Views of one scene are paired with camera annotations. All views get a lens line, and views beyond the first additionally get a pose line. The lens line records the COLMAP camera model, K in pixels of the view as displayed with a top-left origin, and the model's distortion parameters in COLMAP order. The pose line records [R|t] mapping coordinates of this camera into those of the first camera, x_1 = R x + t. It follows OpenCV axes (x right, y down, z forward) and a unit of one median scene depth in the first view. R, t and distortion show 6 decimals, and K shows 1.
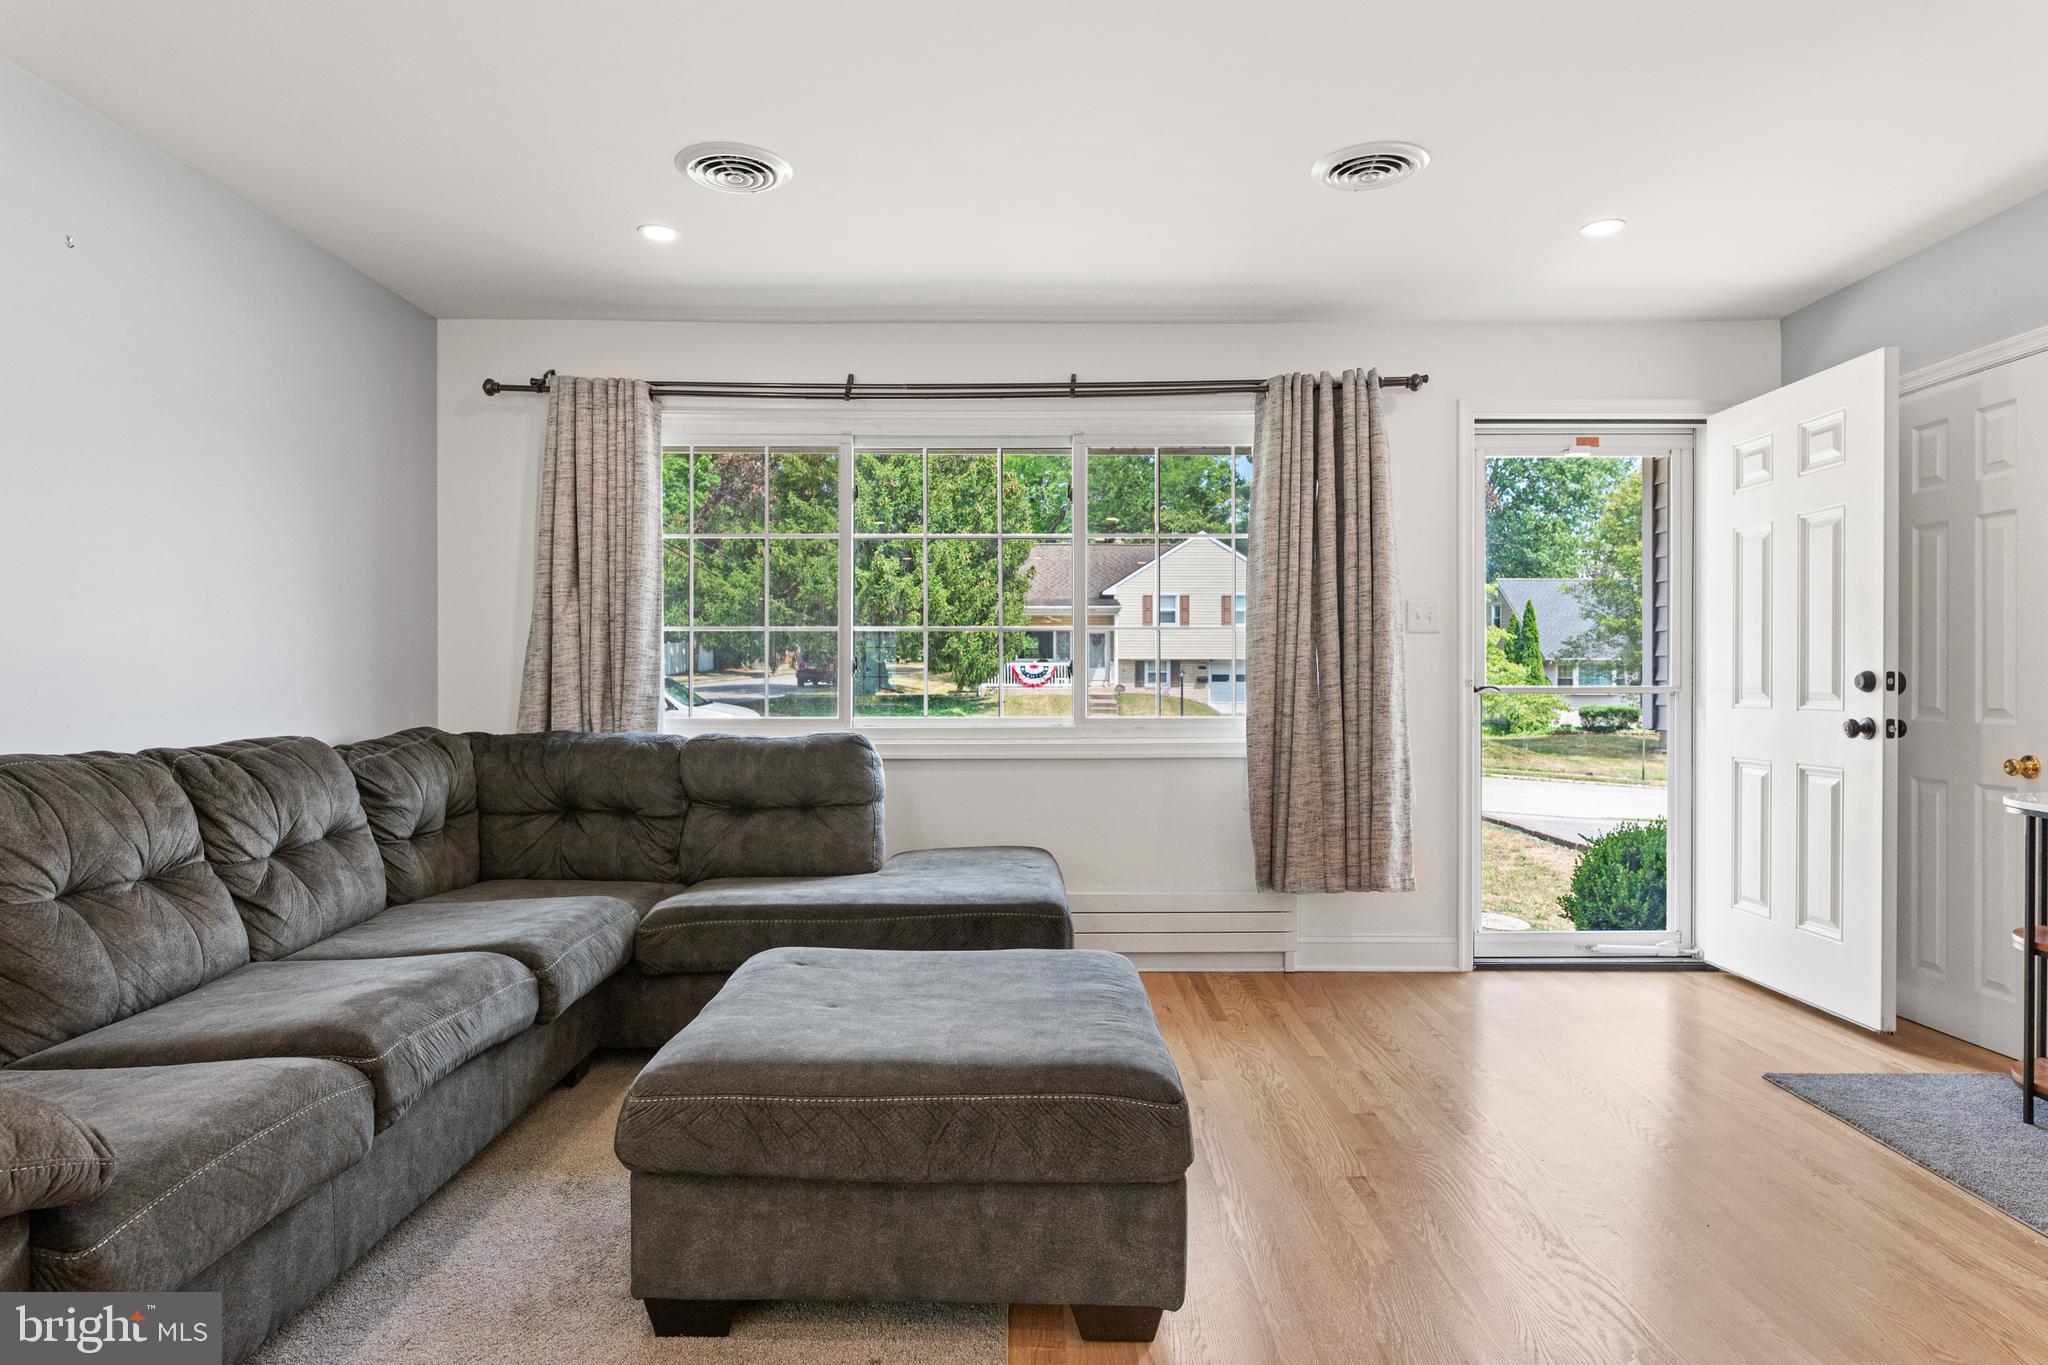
lens RADIAL K [[1206.7, 0, 1018.7], [0, 1206.7, 672.8], [0, 0, 1]] dist [0.011714, -0.009278]
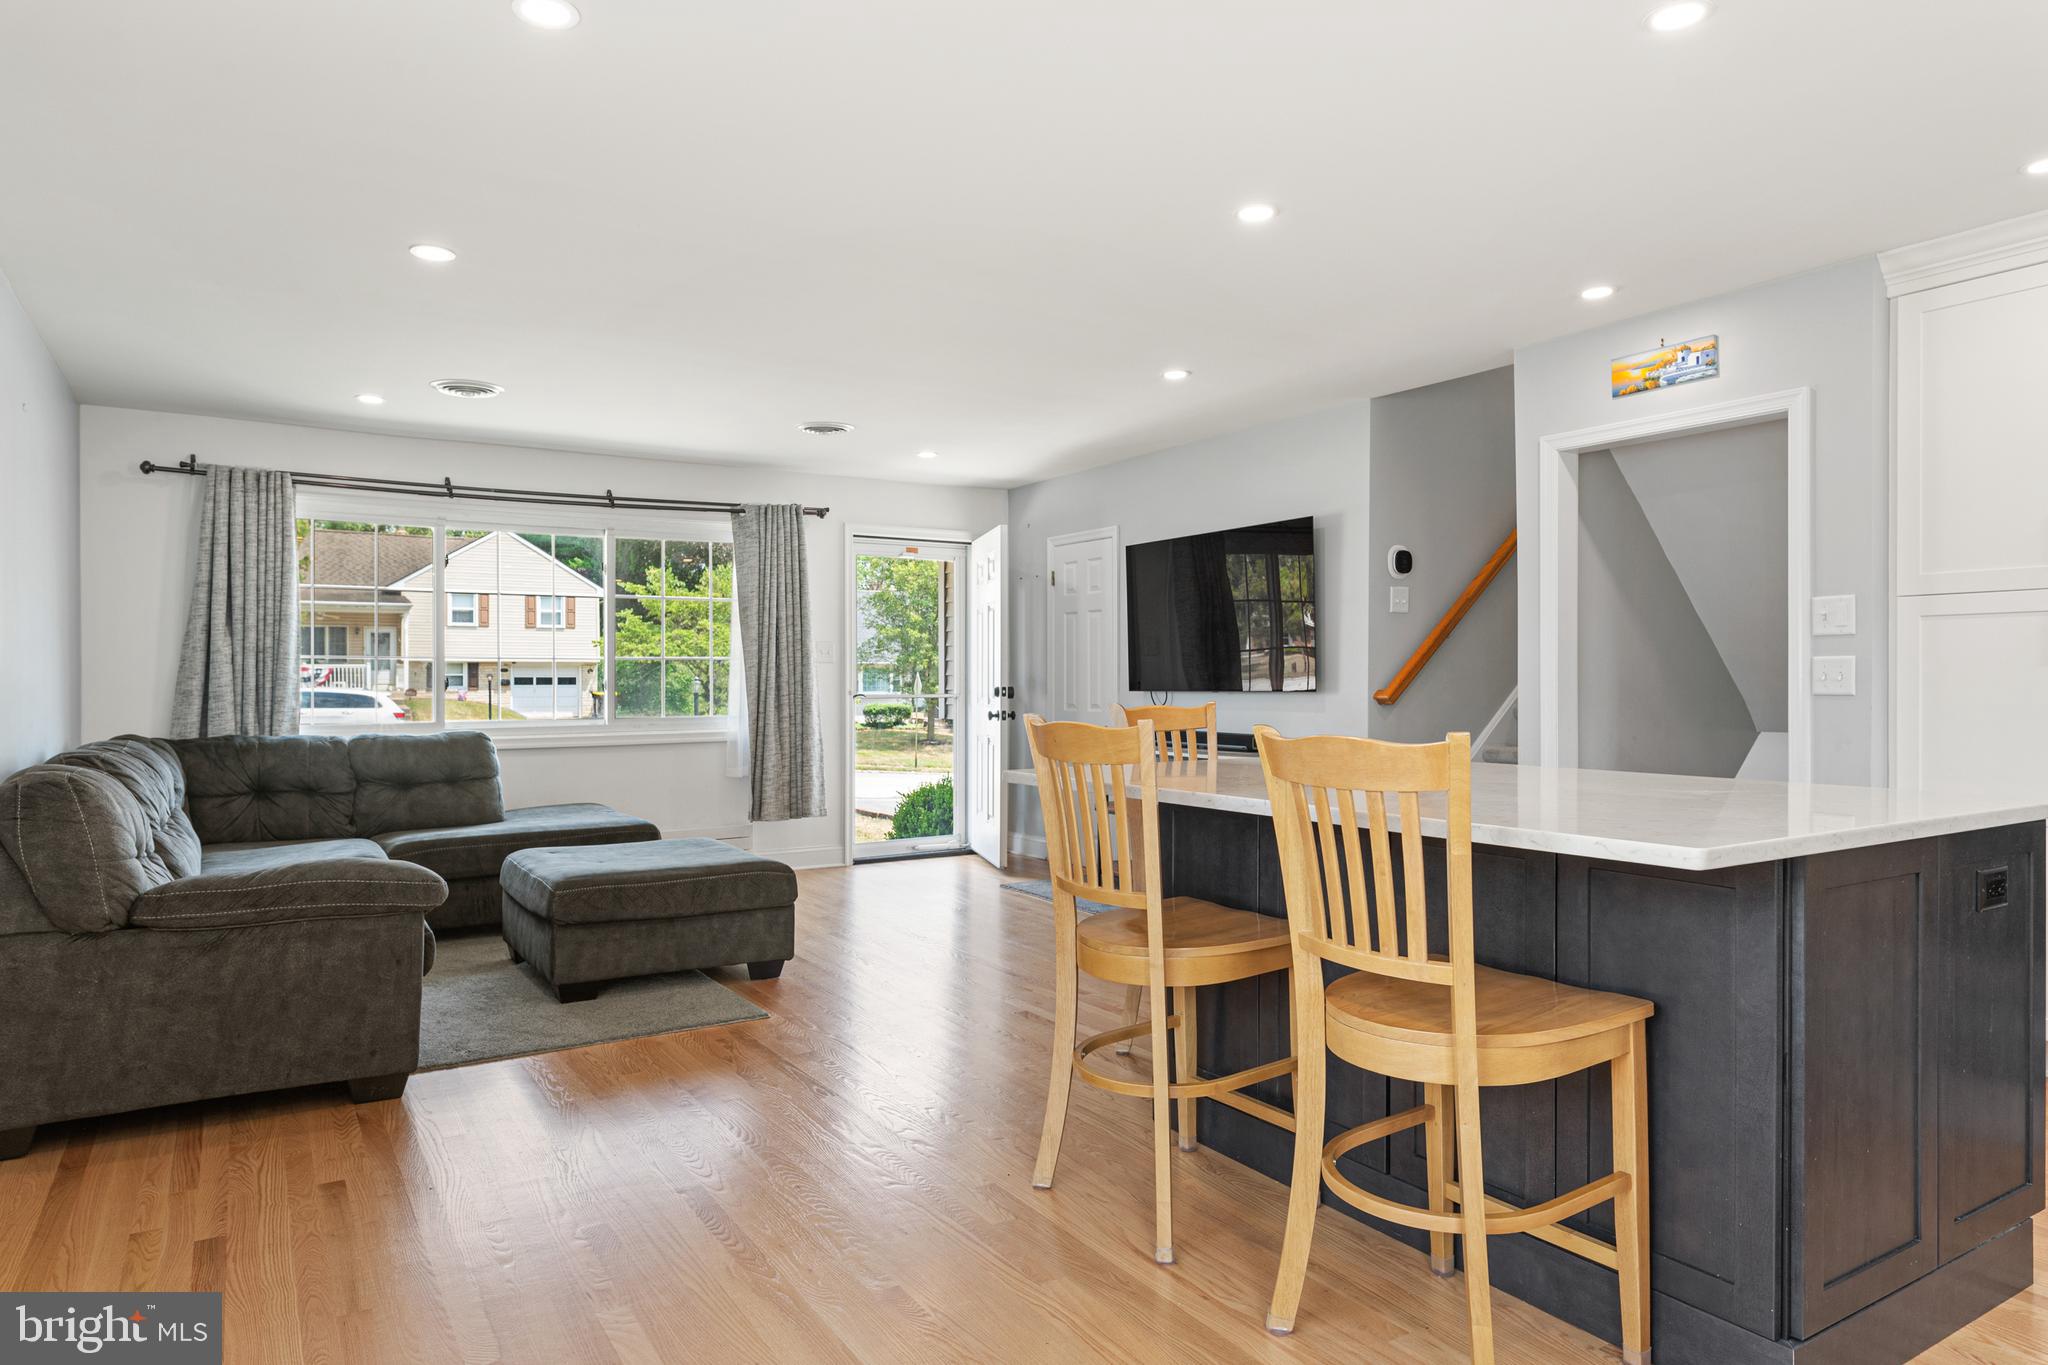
lens RADIAL K [[1206.7, 0, 1027.3], [0, 1206.7, 675.8], [0, 0, 1]] dist [0.011714, -0.009278]
pose [[0.841120, -0.000389, 0.540848, -0.349296], [-0.000074, 1.000000, 0.000834, -0.018218], [-0.540848, -0.000742, 0.841120, -0.576631]]
